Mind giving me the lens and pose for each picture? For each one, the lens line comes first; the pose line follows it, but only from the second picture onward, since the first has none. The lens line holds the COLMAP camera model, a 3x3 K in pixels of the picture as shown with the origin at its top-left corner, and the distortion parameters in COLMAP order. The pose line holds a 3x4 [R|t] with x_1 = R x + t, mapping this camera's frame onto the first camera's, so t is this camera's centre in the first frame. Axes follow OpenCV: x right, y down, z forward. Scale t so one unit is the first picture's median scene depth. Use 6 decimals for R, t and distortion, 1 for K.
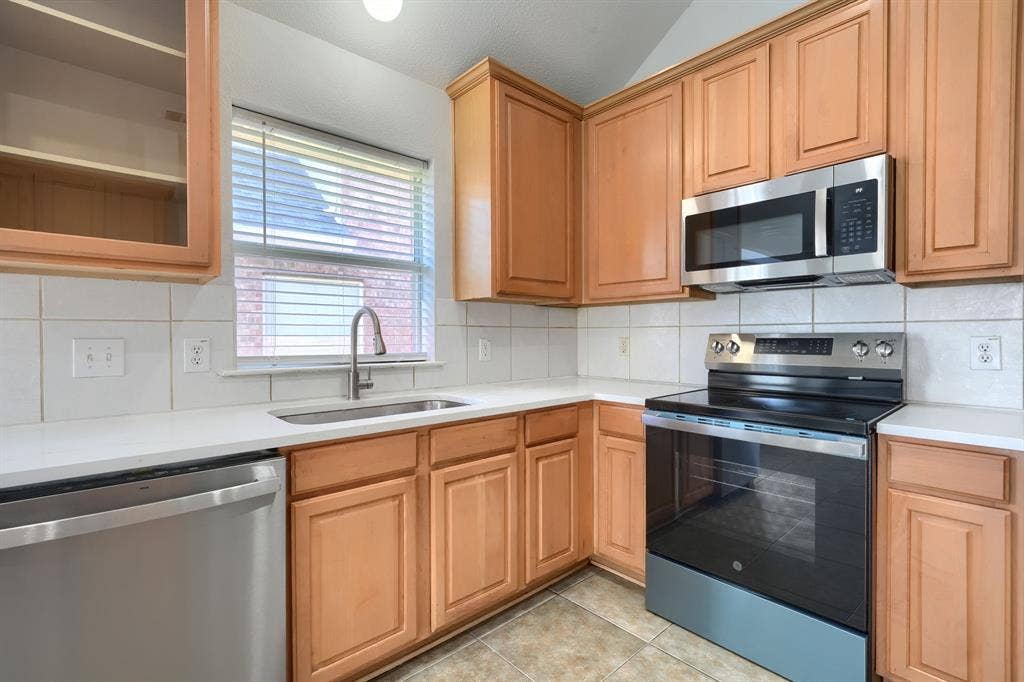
lens RADIAL K [[458.4, 0, 512.0], [0, 458.4, 341.0], [0, 0, 1]] dist [-0.002567, 0.000712]
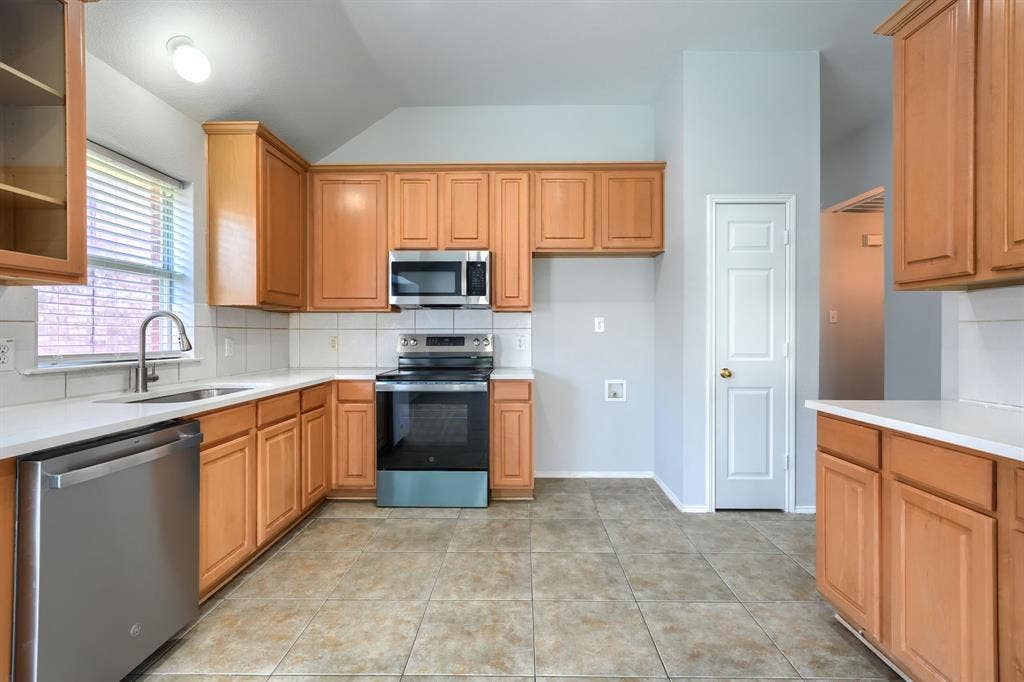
lens RADIAL K [[443.7, 0, 512.0], [0, 443.7, 341.0], [0, 0, 1]] dist [-0.003213, 0.000313]
pose [[0.686131, -0.009112, 0.727421, -0.505832], [0.008464, 0.999954, 0.004542, 0.004531], [-0.727429, 0.003040, 0.686177, -0.407685]]
